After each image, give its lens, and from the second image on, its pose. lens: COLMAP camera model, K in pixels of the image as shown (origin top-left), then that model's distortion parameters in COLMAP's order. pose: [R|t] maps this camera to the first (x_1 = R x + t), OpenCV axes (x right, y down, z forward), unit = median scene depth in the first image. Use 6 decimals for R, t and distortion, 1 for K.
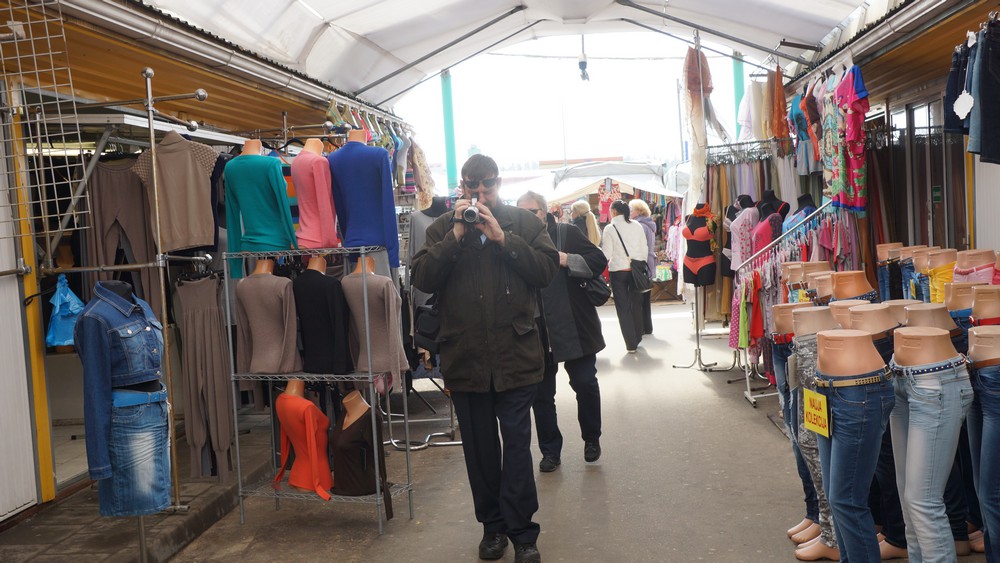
lens RADIAL K [[1110.1, 0, 495.0], [0, 1110.1, 280.1], [0, 0, 1]] dist [0.077054, 0.000000]
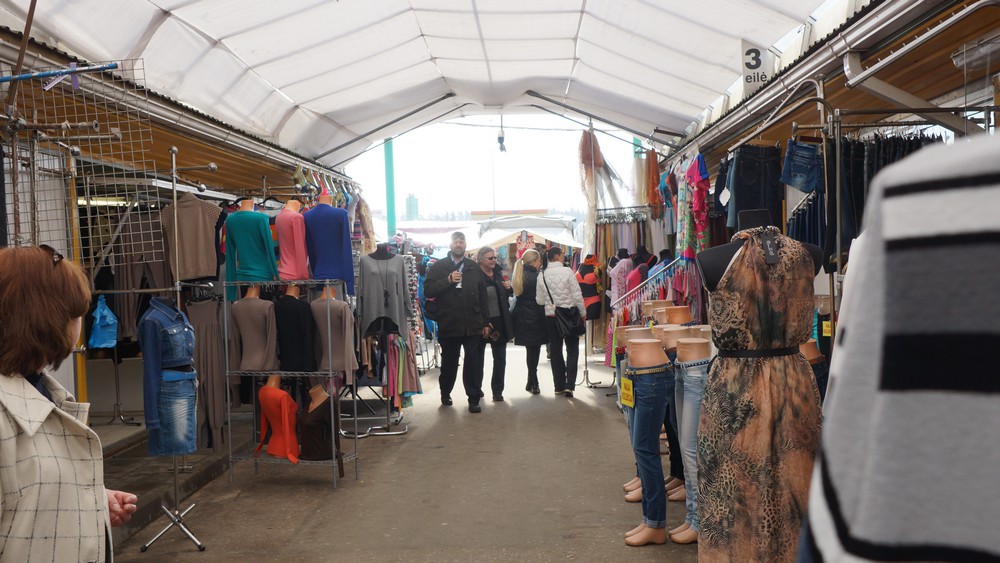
lens RADIAL K [[1110.1, 0, 503.6], [0, 1110.1, 291.6], [0, 0, 1]] dist [0.077054, 0.000000]
pose [[0.997594, 0.023680, 0.065160, 0.009260], [-0.021688, 0.999281, -0.031101, 0.021625], [-0.065850, 0.029613, 0.997390, -0.366324]]
